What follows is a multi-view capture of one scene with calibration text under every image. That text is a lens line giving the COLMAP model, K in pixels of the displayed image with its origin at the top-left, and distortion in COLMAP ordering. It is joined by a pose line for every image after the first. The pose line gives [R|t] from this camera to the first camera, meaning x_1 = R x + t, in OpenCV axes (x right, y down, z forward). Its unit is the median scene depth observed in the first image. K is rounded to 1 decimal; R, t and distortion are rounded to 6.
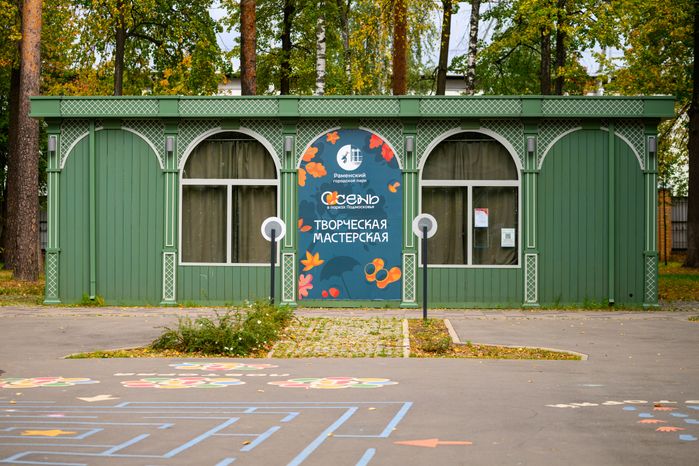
lens RADIAL K [[1514.5, 0, 349.4], [0, 1514.5, 233.7], [0, 0, 1]] dist [-0.103820, 0.000000]
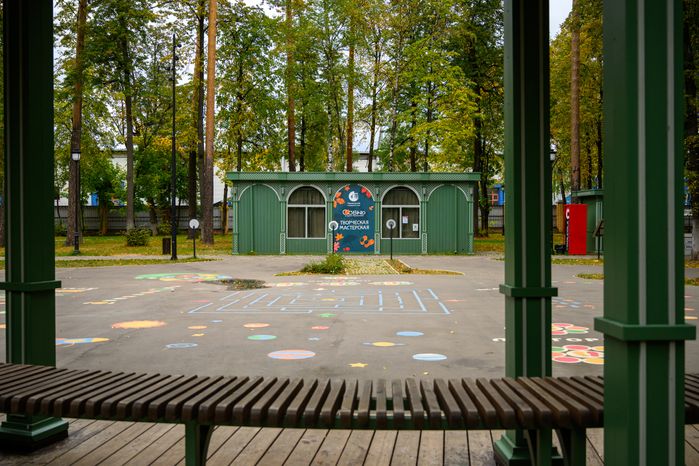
lens RADIAL K [[680.9, 0, 351.5], [0, 680.9, 231.2], [0, 0, 1]] dist [0.011268, 0.000000]
pose [[0.996930, -0.003902, 0.078197, -0.094029], [0.002453, 0.999824, 0.018621, -0.012795], [-0.078255, -0.018372, 0.996764, -0.146545]]
